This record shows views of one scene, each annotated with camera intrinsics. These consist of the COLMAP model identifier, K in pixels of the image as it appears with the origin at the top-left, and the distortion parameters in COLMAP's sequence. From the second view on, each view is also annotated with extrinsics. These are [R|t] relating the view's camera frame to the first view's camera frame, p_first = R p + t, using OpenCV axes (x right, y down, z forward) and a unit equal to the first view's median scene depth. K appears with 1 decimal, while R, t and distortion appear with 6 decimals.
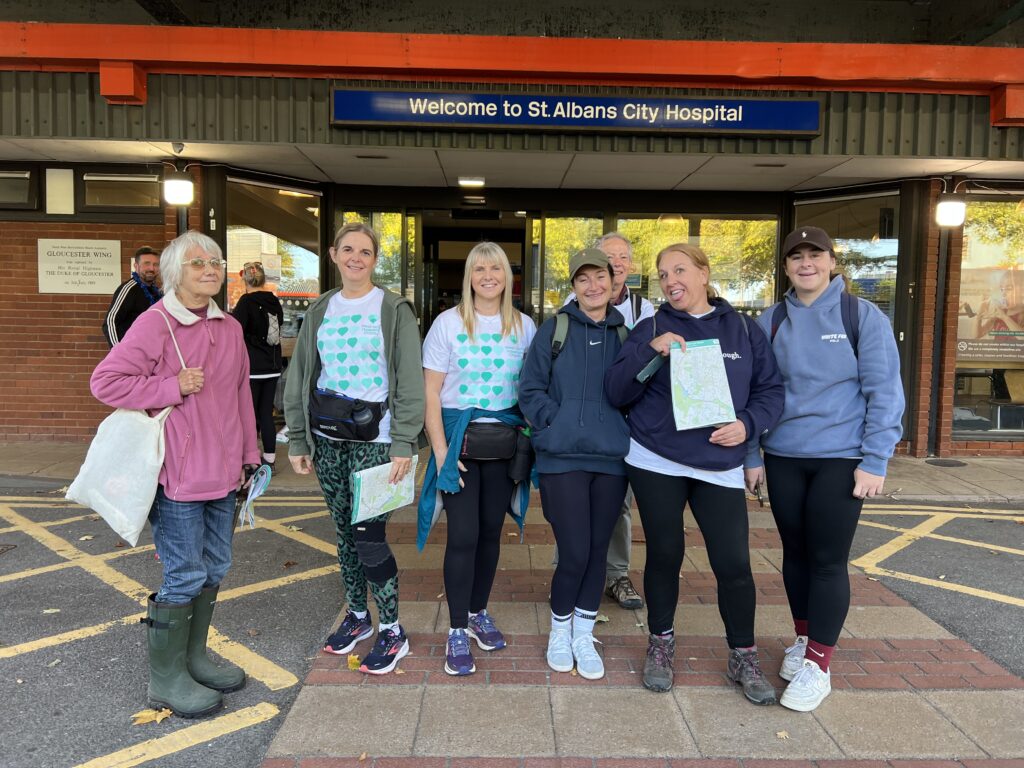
lens RADIAL K [[778.6, 0, 511.0], [0, 778.6, 376.2], [0, 0, 1]] dist [0.052901, -0.051410]
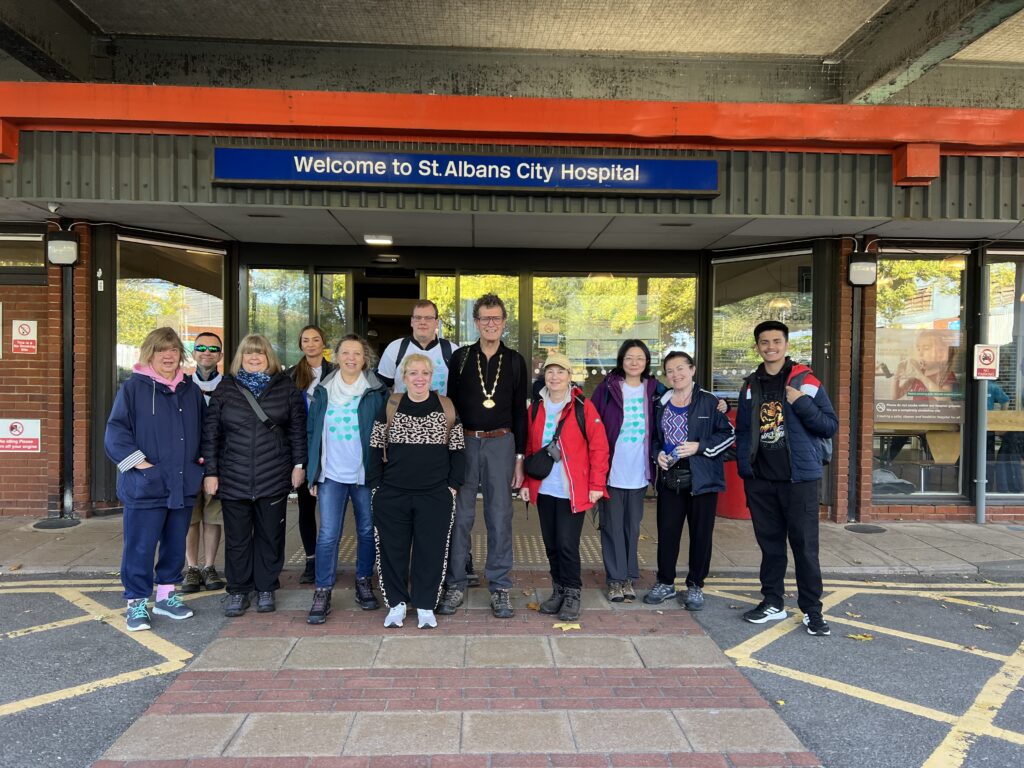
lens RADIAL K [[778.6, 0, 509.2], [0, 778.6, 388.5], [0, 0, 1]] dist [0.052901, -0.051410]
pose [[0.999739, -0.005611, 0.022132, 0.107501], [0.006645, 0.998876, -0.046924, -0.021978], [-0.021844, 0.047059, 0.998653, 0.044231]]
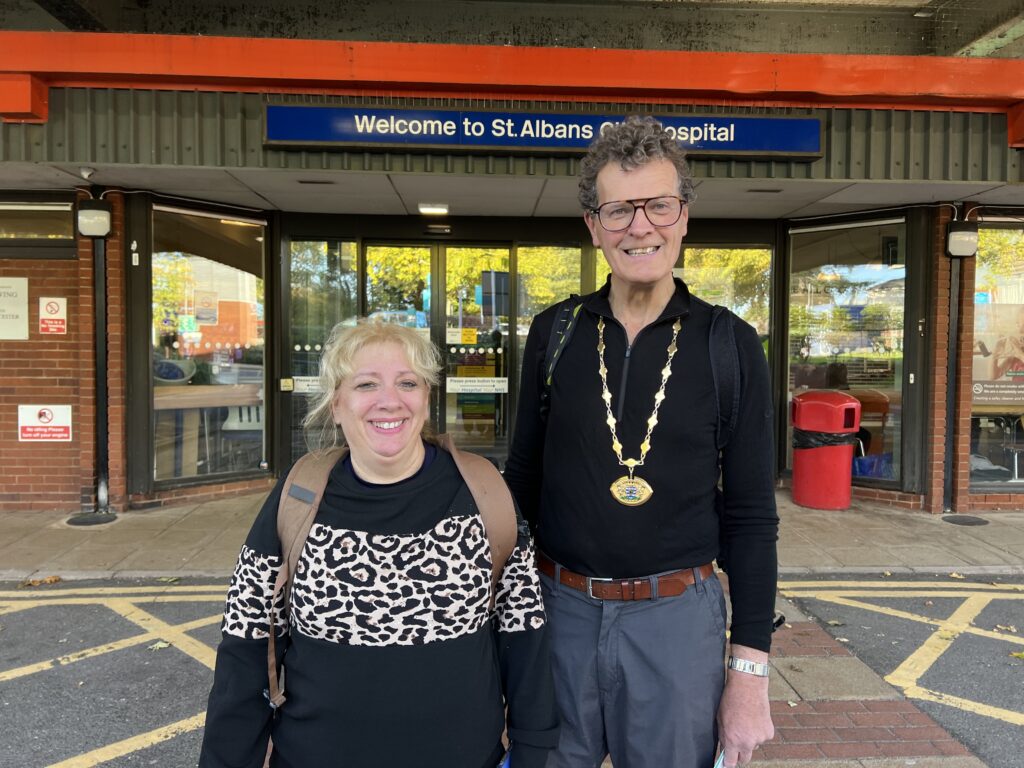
lens RADIAL K [[778.6, 0, 518.8], [0, 778.6, 376.1], [0, 0, 1]] dist [0.052901, -0.051410]
pose [[0.999536, -0.009349, 0.028982, 0.023567], [0.010183, 0.999534, -0.028767, -0.037225], [-0.028700, 0.029049, 0.999166, 0.129776]]
